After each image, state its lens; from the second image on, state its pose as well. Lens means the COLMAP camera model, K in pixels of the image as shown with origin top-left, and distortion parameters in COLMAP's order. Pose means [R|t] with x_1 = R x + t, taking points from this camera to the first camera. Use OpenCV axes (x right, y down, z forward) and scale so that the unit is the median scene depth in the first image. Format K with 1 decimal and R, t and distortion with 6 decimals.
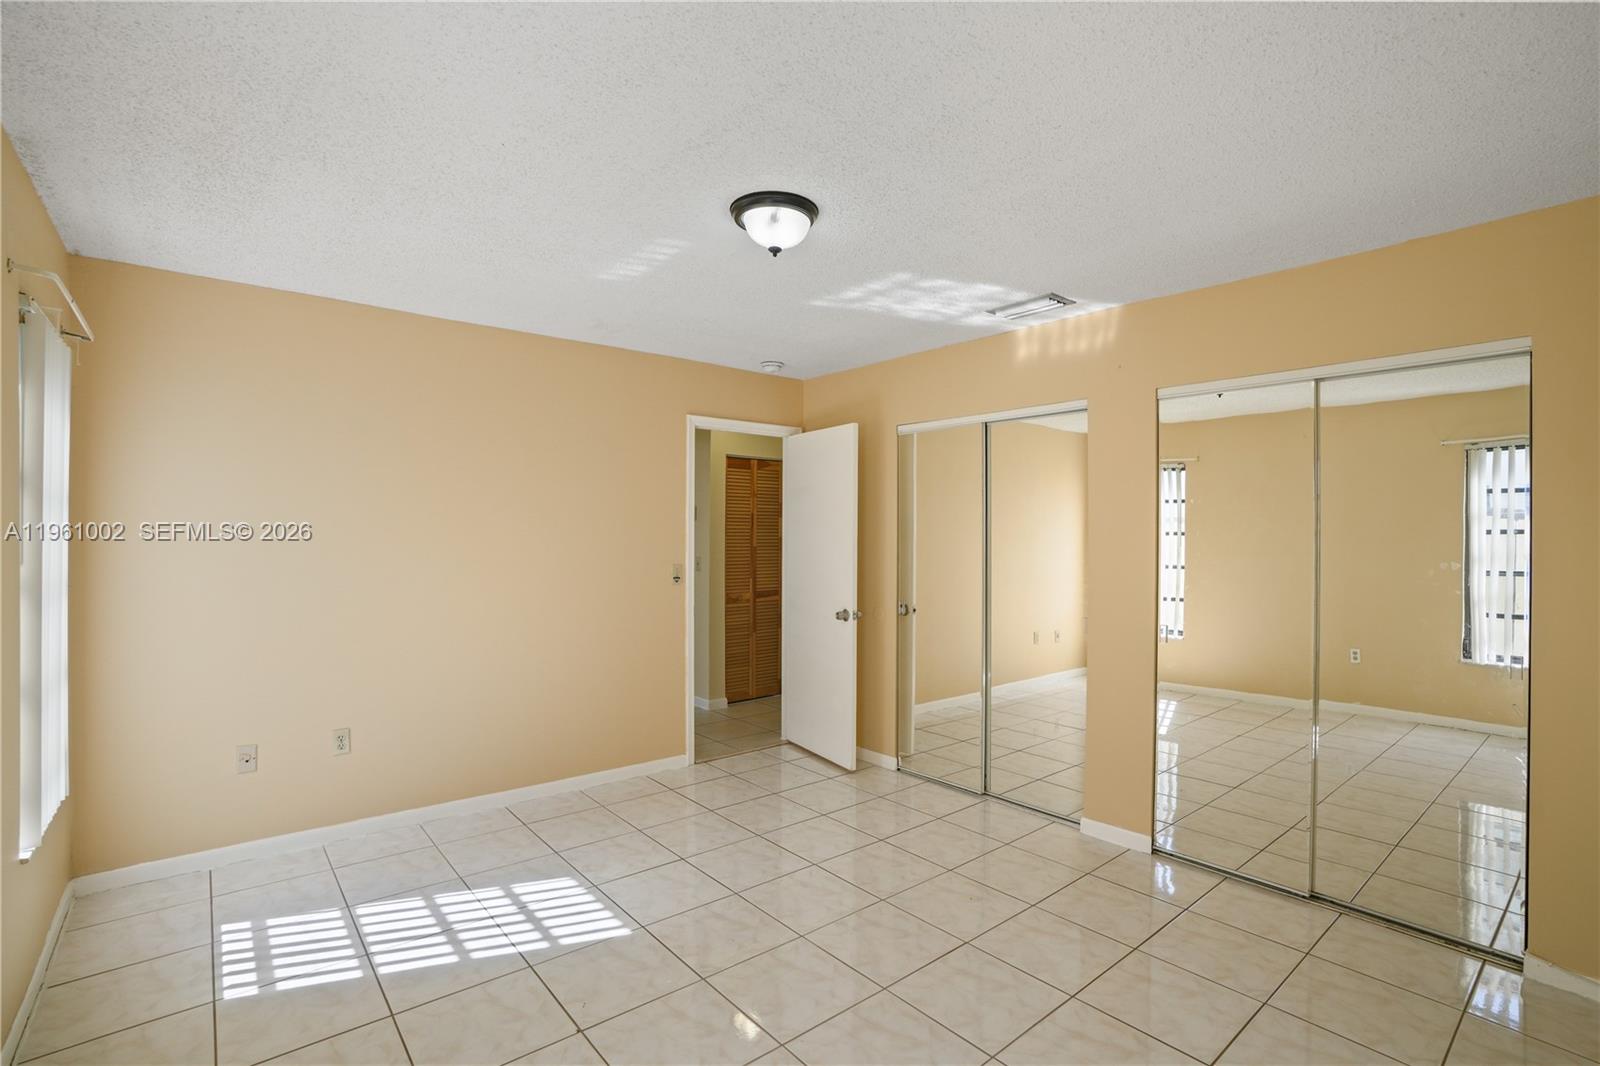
lens RADIAL K [[736.6, 0, 800.0], [0, 736.6, 533.0], [0, 0, 1]] dist [-0.049440, 0.000367]
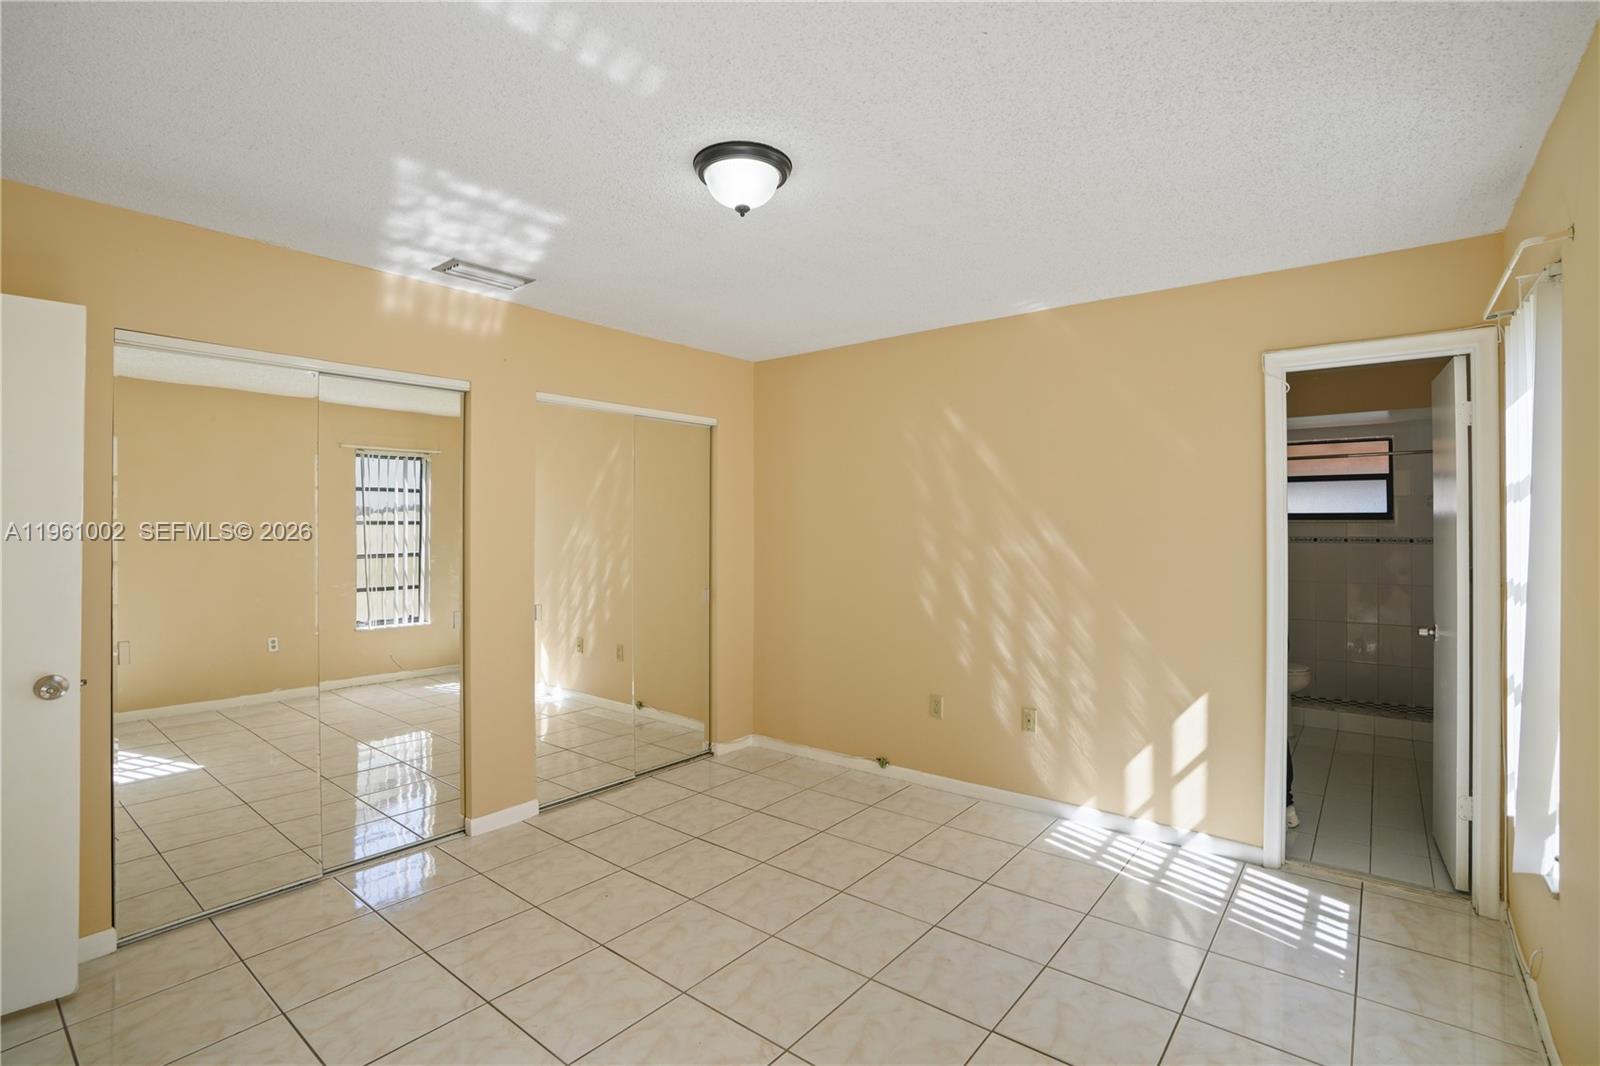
lens RADIAL K [[764.2, 0, 801.6], [0, 764.2, 522.8], [0, 0, 1]] dist [-0.030377, -0.000003]
pose [[-0.189817, 0.002614, 0.981816, -0.695804], [-0.000068, 0.999996, -0.002675, 0.003977], [-0.981819, -0.000575, -0.189817, 0.792000]]
